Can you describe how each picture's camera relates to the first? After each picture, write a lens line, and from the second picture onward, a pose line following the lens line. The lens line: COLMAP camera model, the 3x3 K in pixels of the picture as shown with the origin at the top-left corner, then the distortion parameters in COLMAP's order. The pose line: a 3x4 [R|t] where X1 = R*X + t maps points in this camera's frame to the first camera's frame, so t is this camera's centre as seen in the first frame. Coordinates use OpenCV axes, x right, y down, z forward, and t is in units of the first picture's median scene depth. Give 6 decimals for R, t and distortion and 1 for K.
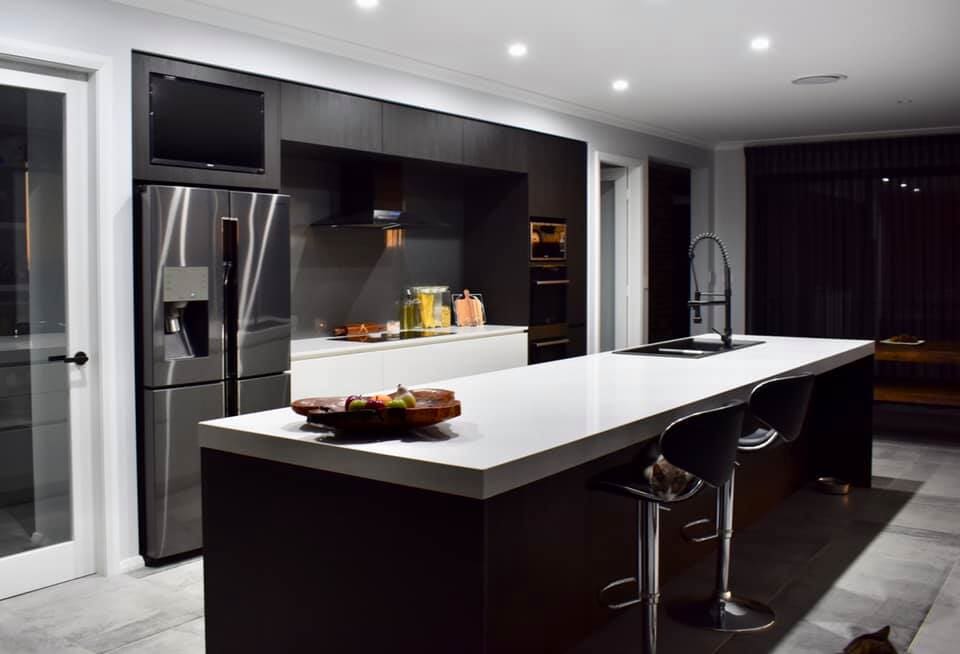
lens RADIAL K [[938.2, 0, 480.0], [0, 938.2, 327.0], [0, 0, 1]] dist [-0.001343, -0.000612]
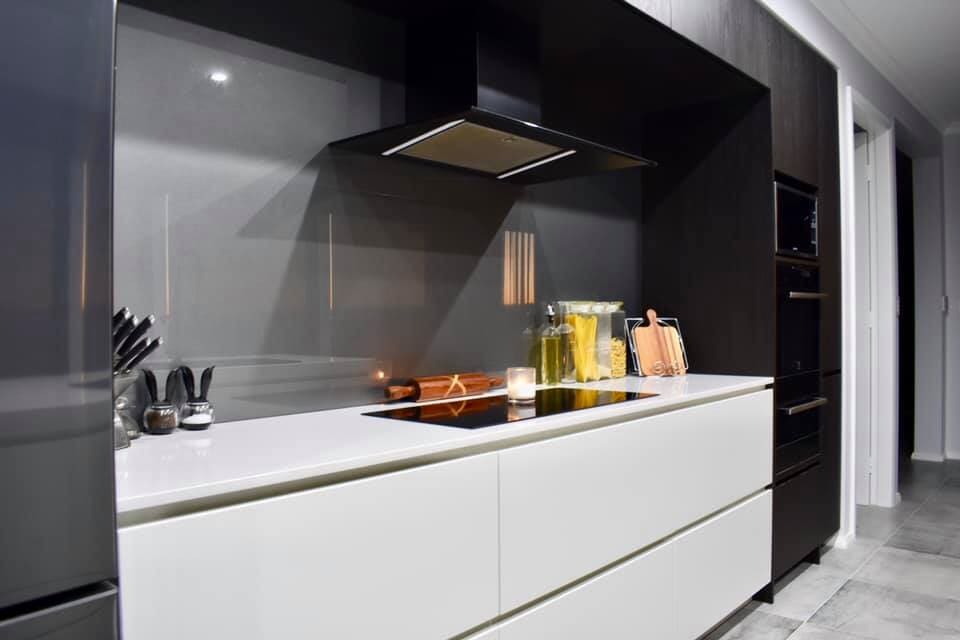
lens RADIAL K [[716.1, 0, 480.0], [0, 716.1, 320.0], [0, 0, 1]] dist [-0.000806, -0.000515]
pose [[0.990764, -0.010266, -0.135210, -0.059574], [0.001028, 0.997670, -0.068222, -0.005529], [0.135595, 0.067452, 0.988466, 0.595963]]
